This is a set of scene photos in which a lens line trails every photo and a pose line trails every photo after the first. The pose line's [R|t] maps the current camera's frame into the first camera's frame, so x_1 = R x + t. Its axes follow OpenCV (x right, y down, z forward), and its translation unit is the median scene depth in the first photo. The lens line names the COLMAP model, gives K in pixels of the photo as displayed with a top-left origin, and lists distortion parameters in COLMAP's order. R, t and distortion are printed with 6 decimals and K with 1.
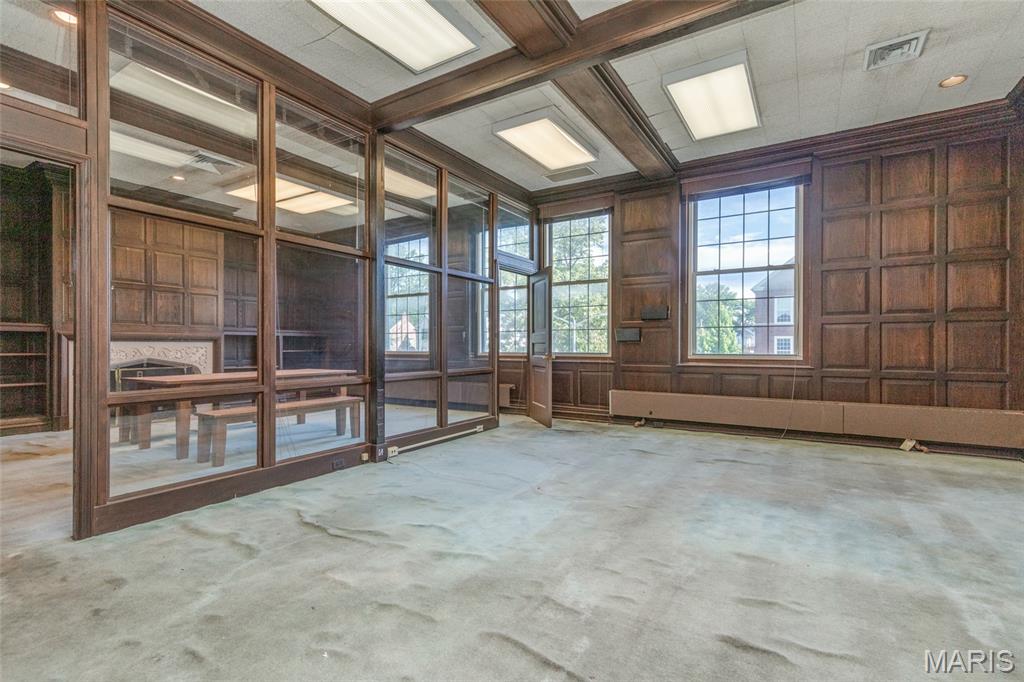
lens RADIAL K [[467.8, 0, 512.0], [0, 467.8, 341.0], [0, 0, 1]] dist [0.002022, -0.000106]
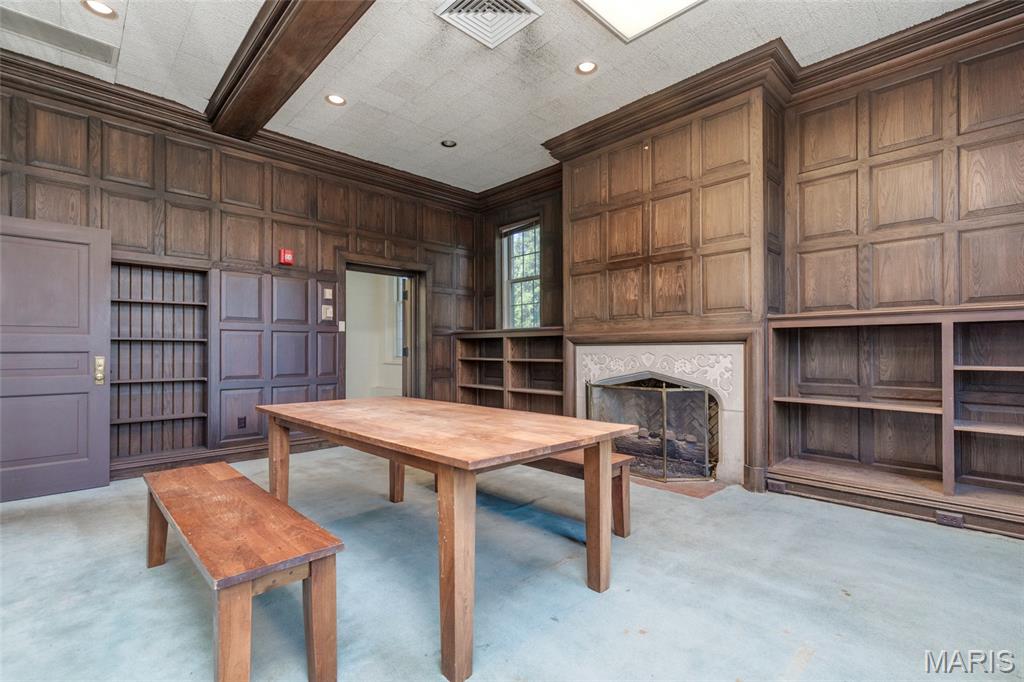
lens RADIAL K [[467.8, 0, 512.0], [0, 467.8, 341.0], [0, 0, 1]] dist [0.002022, -0.000106]
pose [[-0.242392, -0.025300, -0.969848, -0.105637], [0.007226, 0.999585, -0.027882, 0.011716], [0.970151, -0.013766, -0.242109, 0.931512]]
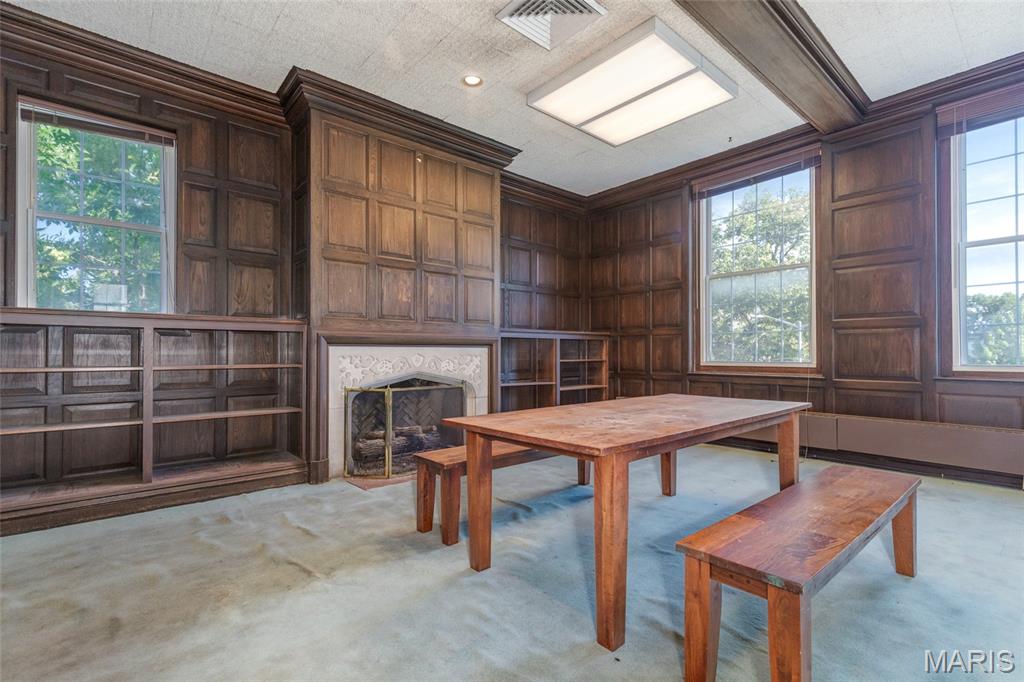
lens RADIAL K [[467.8, 0, 512.0], [0, 467.8, 341.0], [0, 0, 1]] dist [0.002022, -0.000106]
pose [[0.957811, -0.012205, -0.287139, -0.432602], [0.006971, 0.999791, -0.019245, 0.006479], [0.287313, 0.016431, 0.957696, 0.375418]]
